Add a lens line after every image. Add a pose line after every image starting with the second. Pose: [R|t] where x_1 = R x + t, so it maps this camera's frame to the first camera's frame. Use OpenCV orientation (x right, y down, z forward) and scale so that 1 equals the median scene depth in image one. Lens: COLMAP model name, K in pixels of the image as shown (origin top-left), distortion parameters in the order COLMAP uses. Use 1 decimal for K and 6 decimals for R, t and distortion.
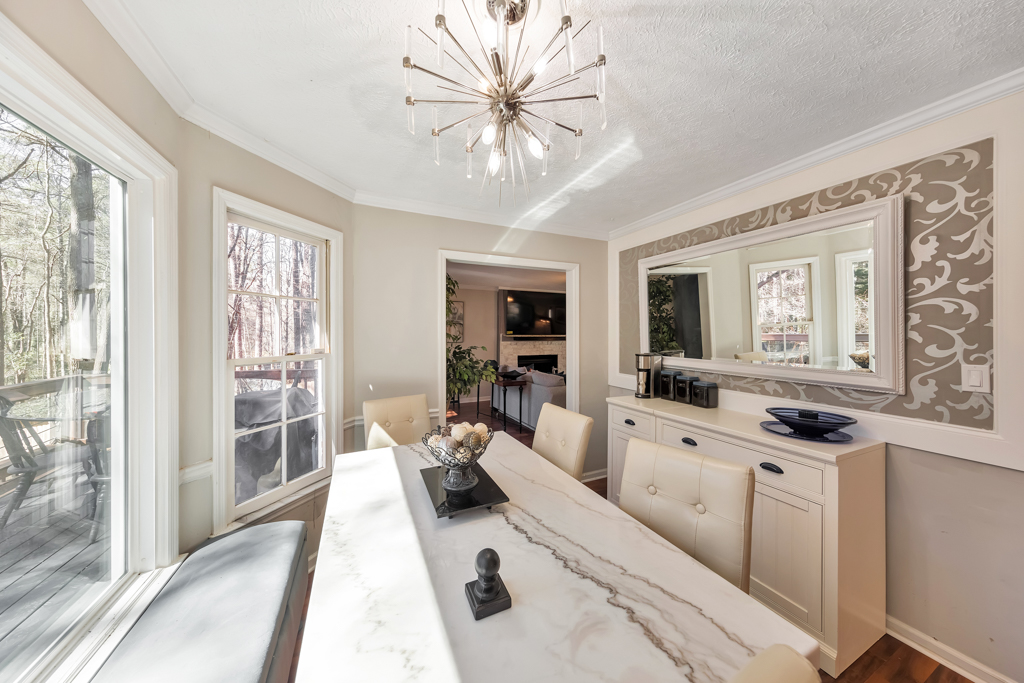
lens RADIAL K [[324.8, 0, 511.8], [0, 324.8, 336.8], [0, 0, 1]] dist [0.004407, -0.000080]
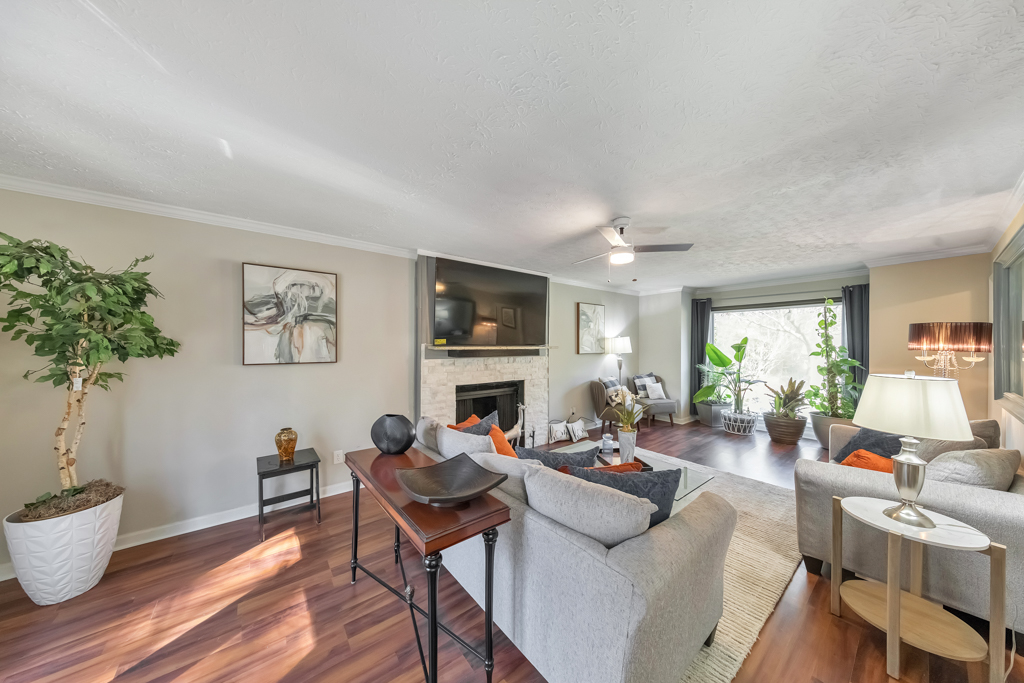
lens RADIAL K [[324.8, 0, 509.9], [0, 324.8, 344.3], [0, 0, 1]] dist [0.004407, -0.000080]
pose [[0.975166, 0.003314, 0.221452, -0.013266], [-0.003315, 0.999994, -0.000366, -0.008985], [-0.221451, -0.000378, 0.975171, 0.468227]]
